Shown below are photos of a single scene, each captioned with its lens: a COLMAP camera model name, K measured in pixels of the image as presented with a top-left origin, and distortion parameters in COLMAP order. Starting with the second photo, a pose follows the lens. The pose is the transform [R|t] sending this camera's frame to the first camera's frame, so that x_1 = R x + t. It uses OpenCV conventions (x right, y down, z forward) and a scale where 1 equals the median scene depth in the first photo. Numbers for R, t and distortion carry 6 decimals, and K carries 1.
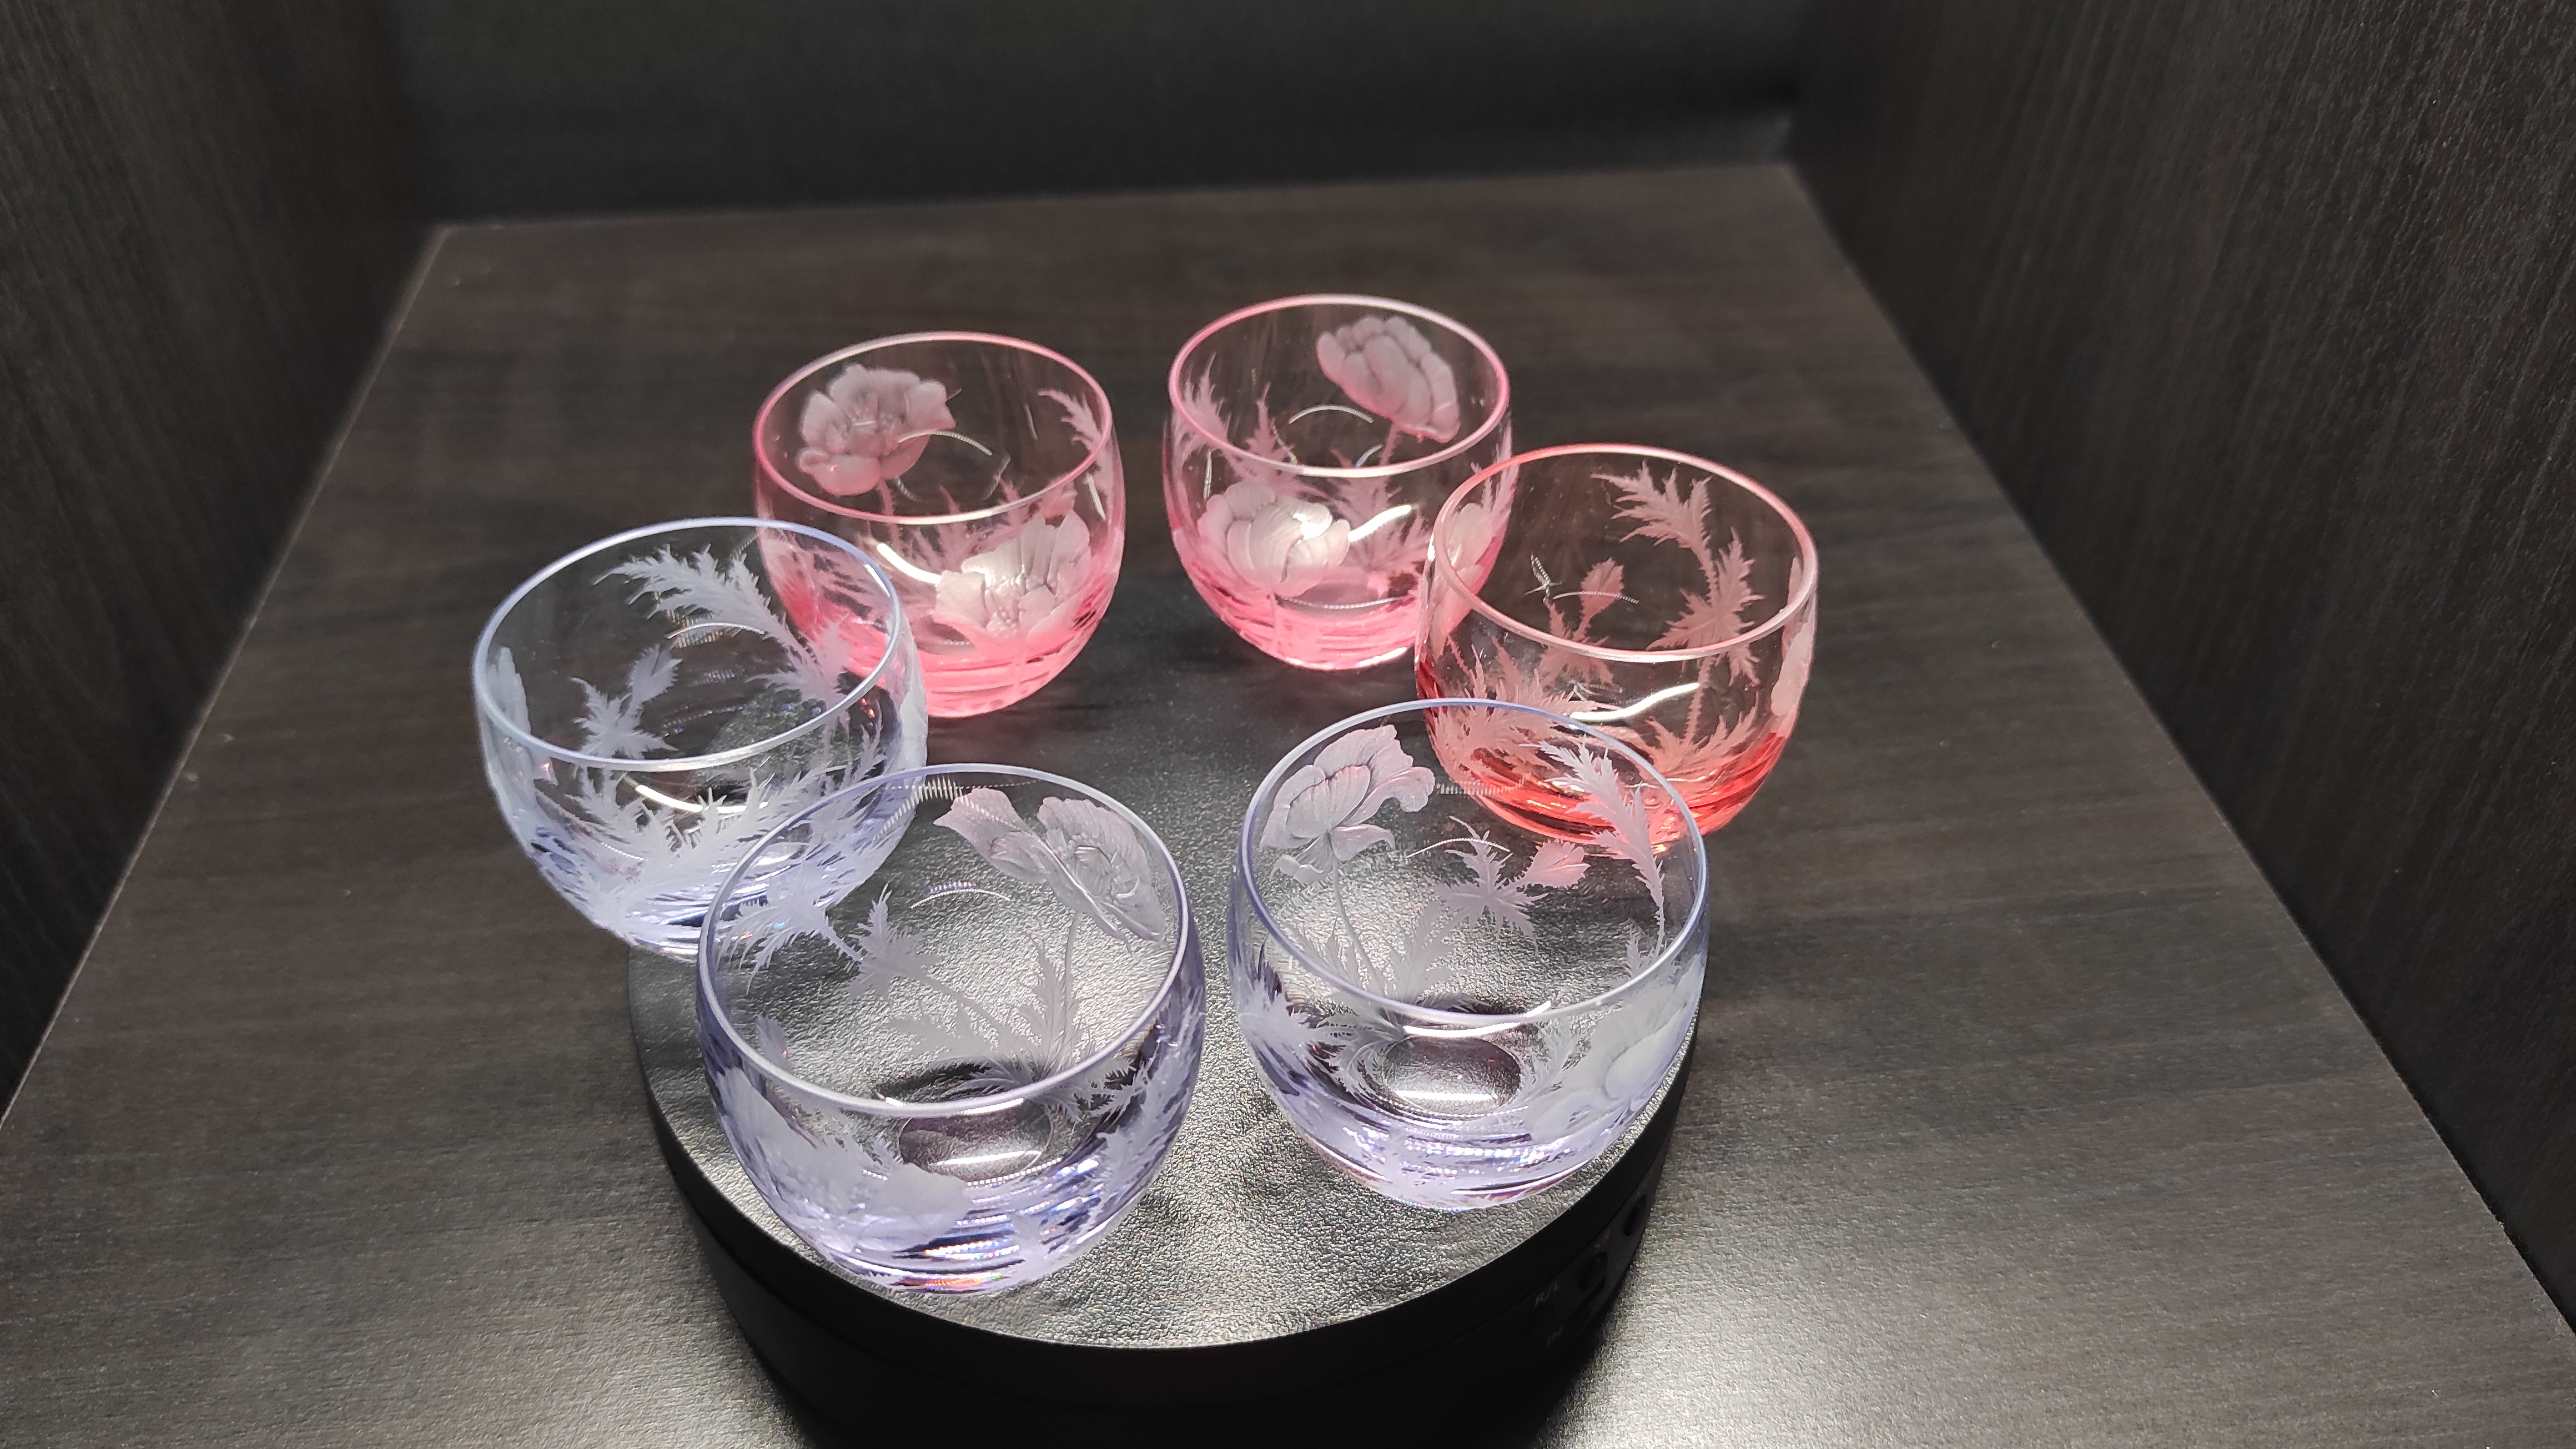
lens RADIAL K [[1961.4, 0, 1288.0], [0, 1961.4, 724.5], [0, 0, 1]] dist [-0.001868, -0.008545]
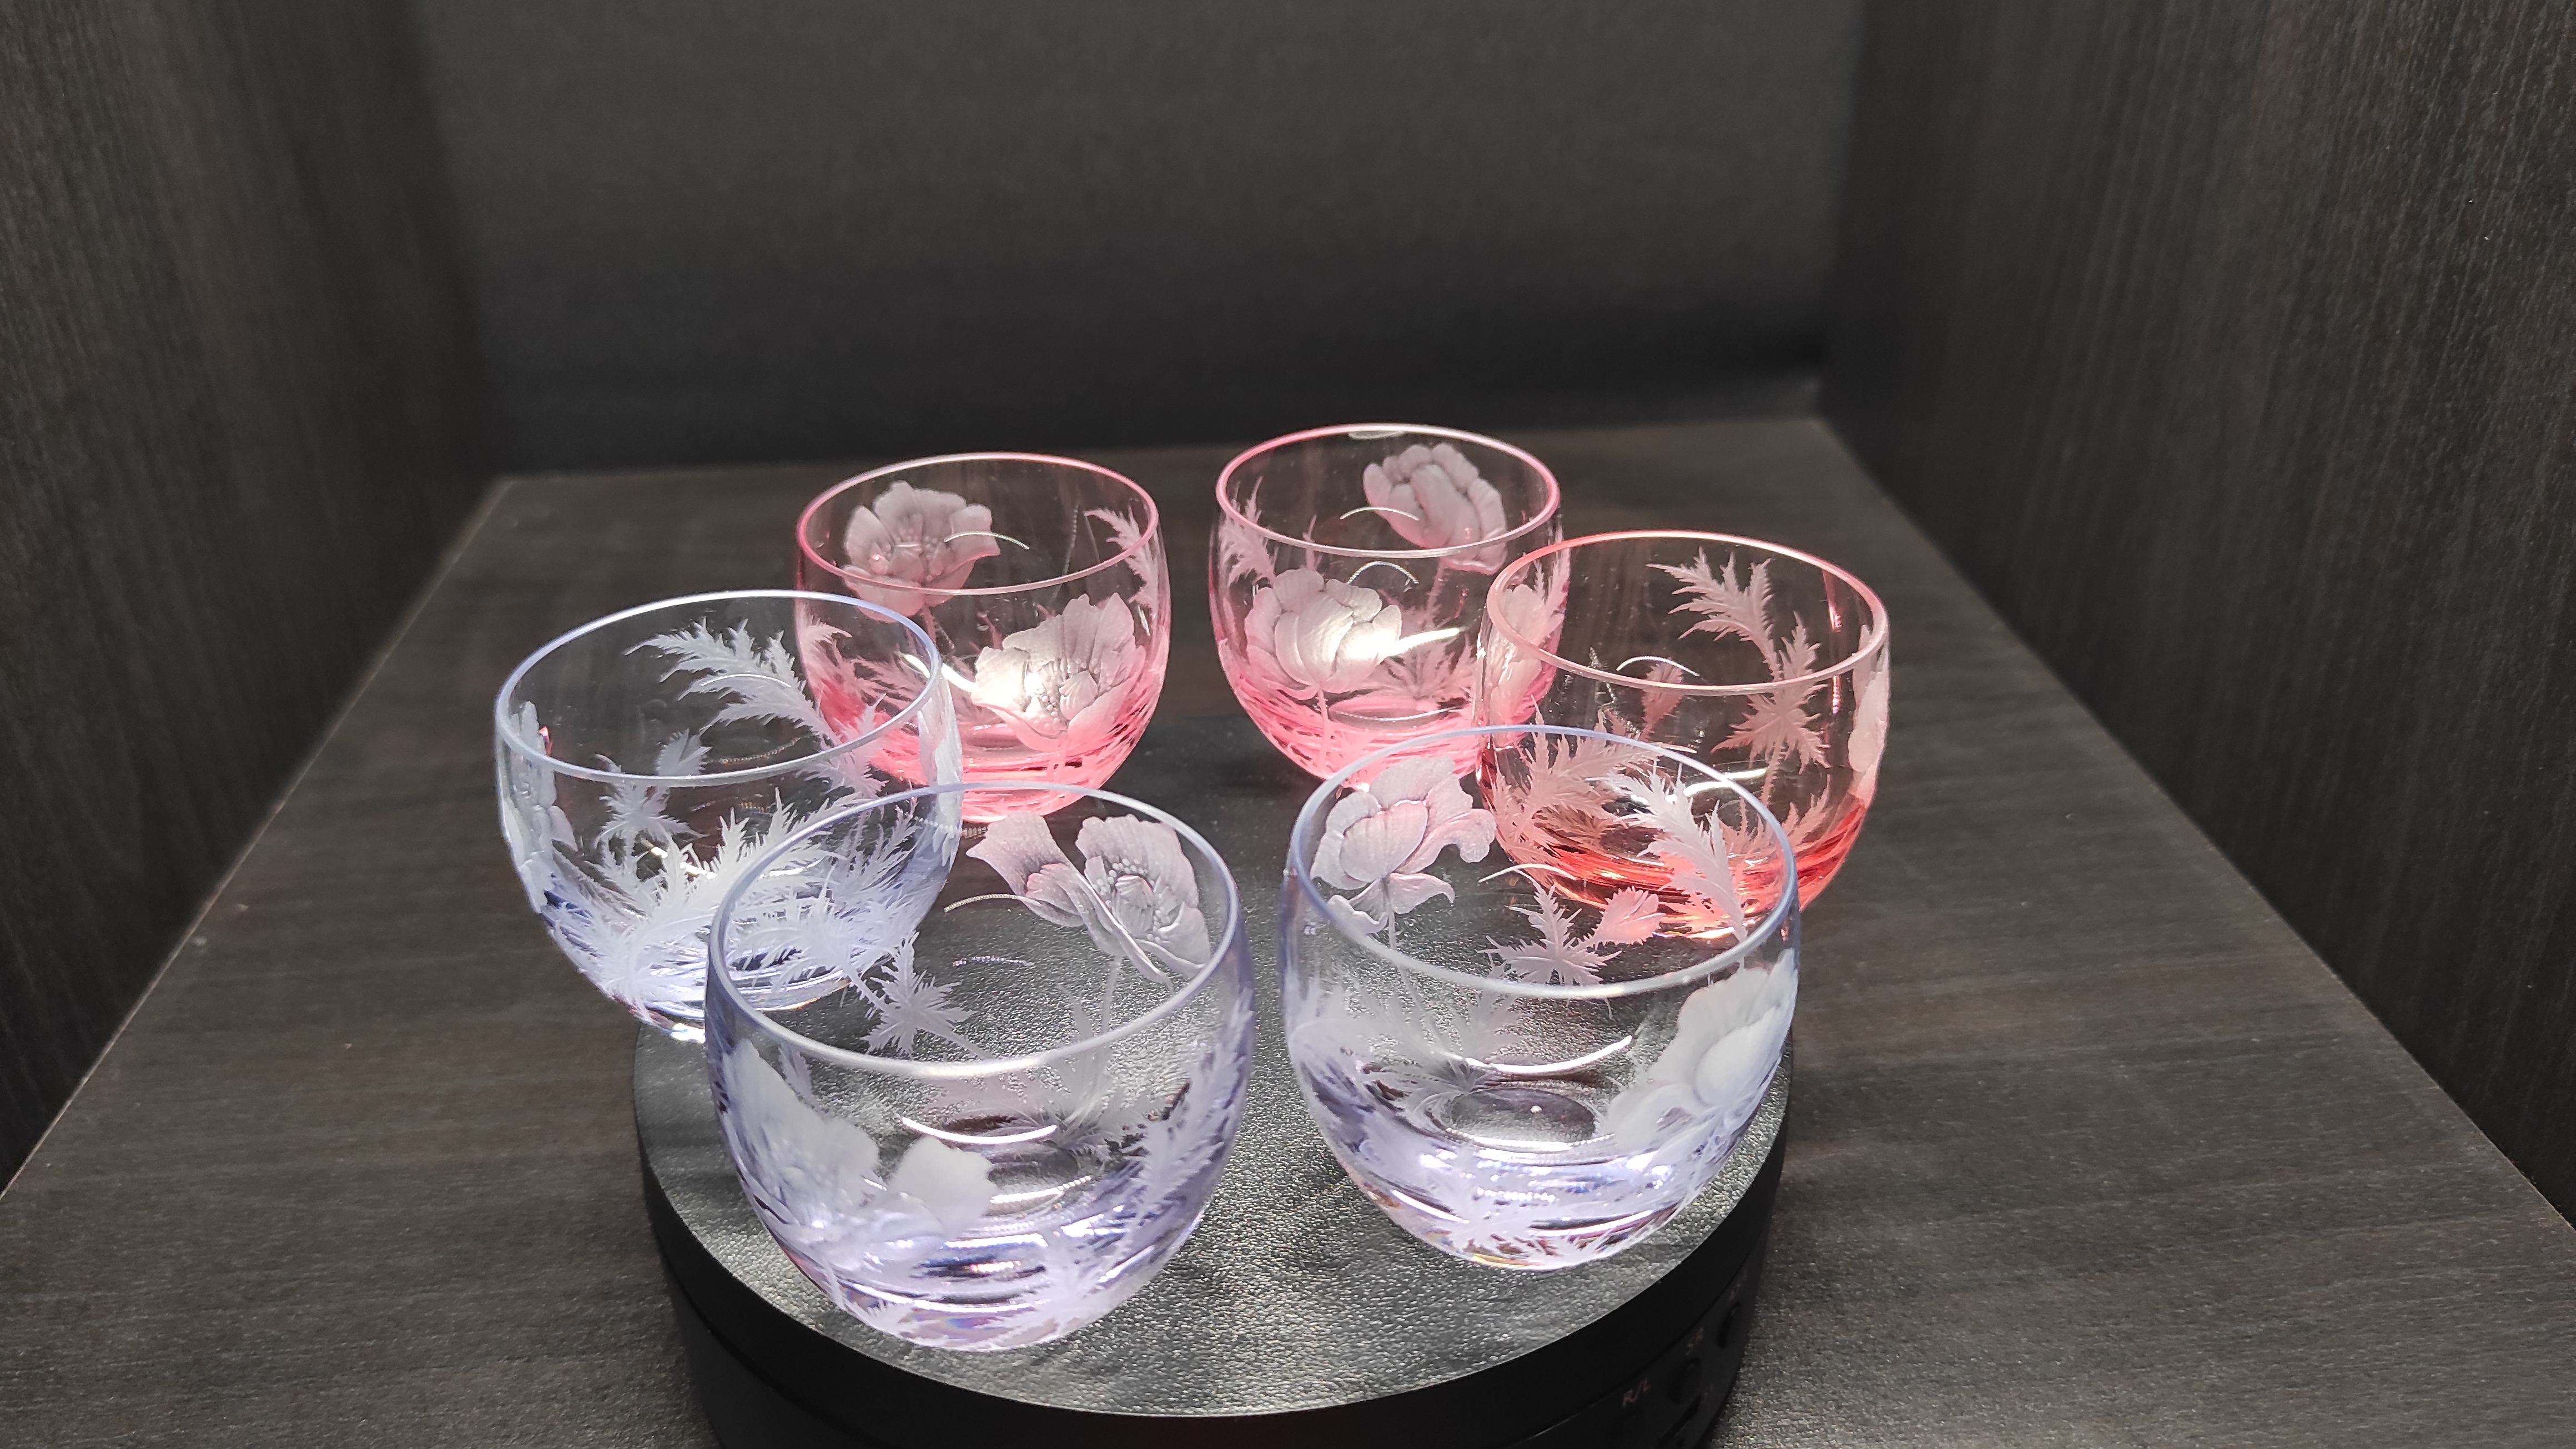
lens RADIAL K [[1961.4, 0, 1288.0], [0, 1961.4, 724.5], [0, 0, 1]] dist [-0.001868, -0.008545]
pose [[0.999811, -0.005684, -0.018594, -0.006283], [0.001802, 0.979291, -0.202449, 0.139808], [0.019360, 0.202377, 0.979116, 0.051688]]
